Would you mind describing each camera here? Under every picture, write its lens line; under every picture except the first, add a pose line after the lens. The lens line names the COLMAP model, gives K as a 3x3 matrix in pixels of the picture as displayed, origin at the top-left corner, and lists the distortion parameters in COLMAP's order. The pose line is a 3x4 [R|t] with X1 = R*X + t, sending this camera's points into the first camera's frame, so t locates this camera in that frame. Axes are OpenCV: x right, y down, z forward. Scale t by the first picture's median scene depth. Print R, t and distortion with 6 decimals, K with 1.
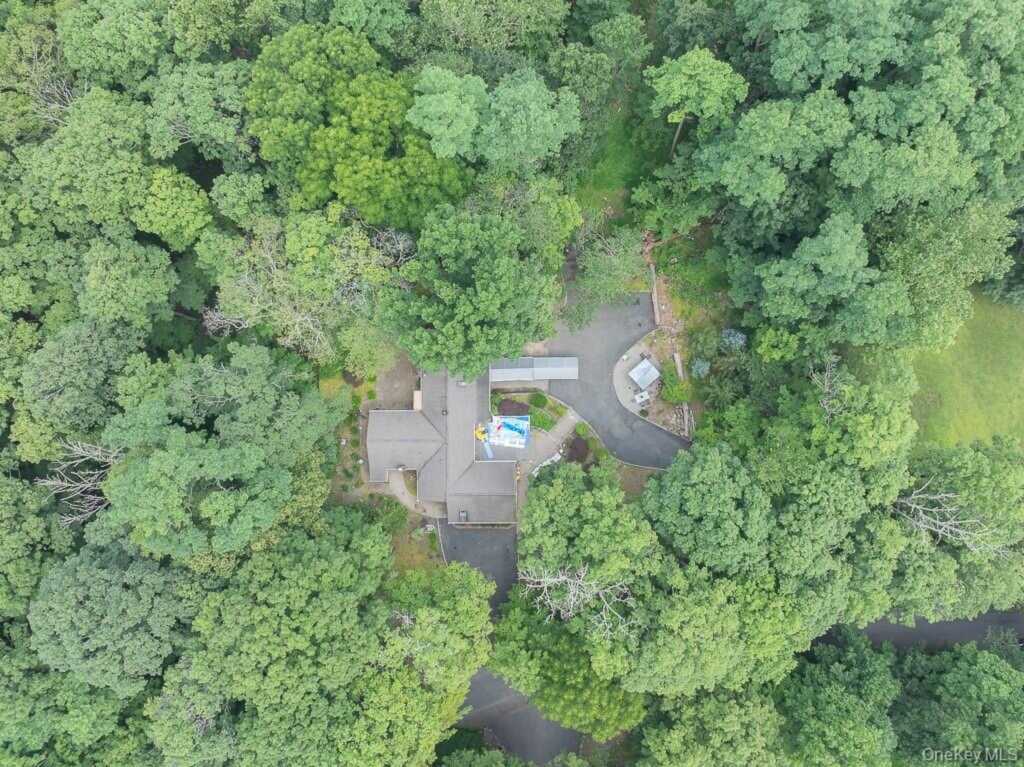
lens RADIAL K [[719.0, 0, 512.7], [0, 719.0, 380.5], [0, 0, 1]] dist [-0.007505, -0.005412]
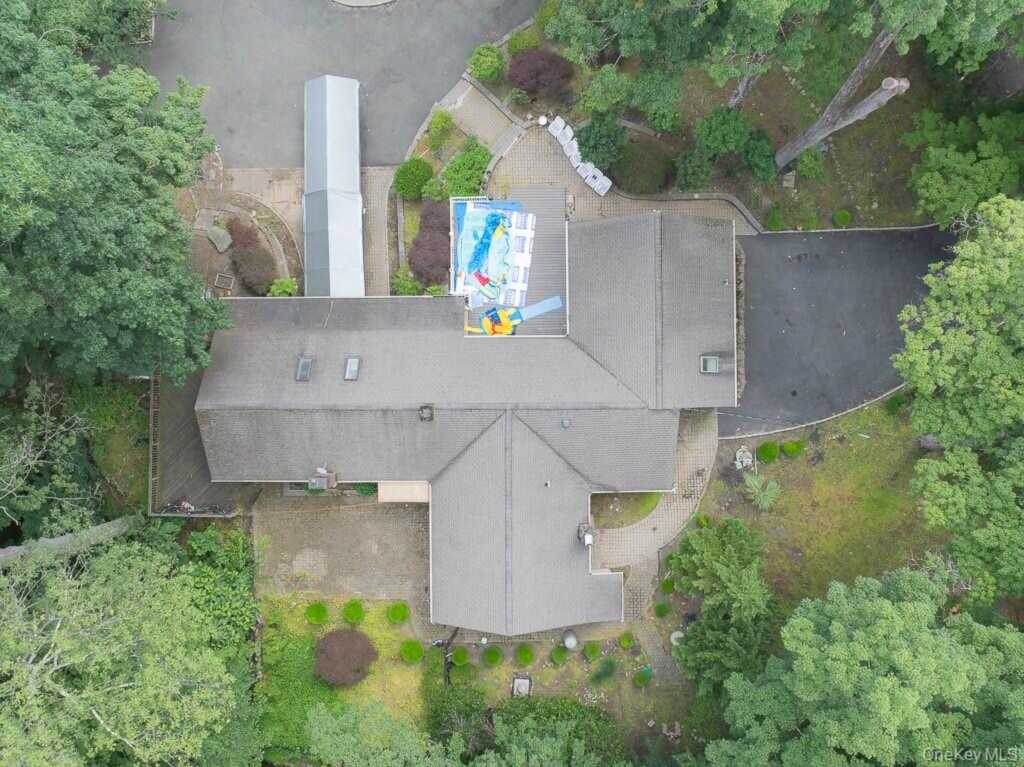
lens RADIAL K [[719.0, 0, 515.5], [0, 719.0, 384.6], [0, 0, 1]] dist [-0.007505, -0.005412]
pose [[-0.001852, -0.999812, 0.019276, -0.082894], [0.999861, -0.002171, -0.016526, 0.089764], [0.016565, 0.019243, 0.999678, 0.615564]]
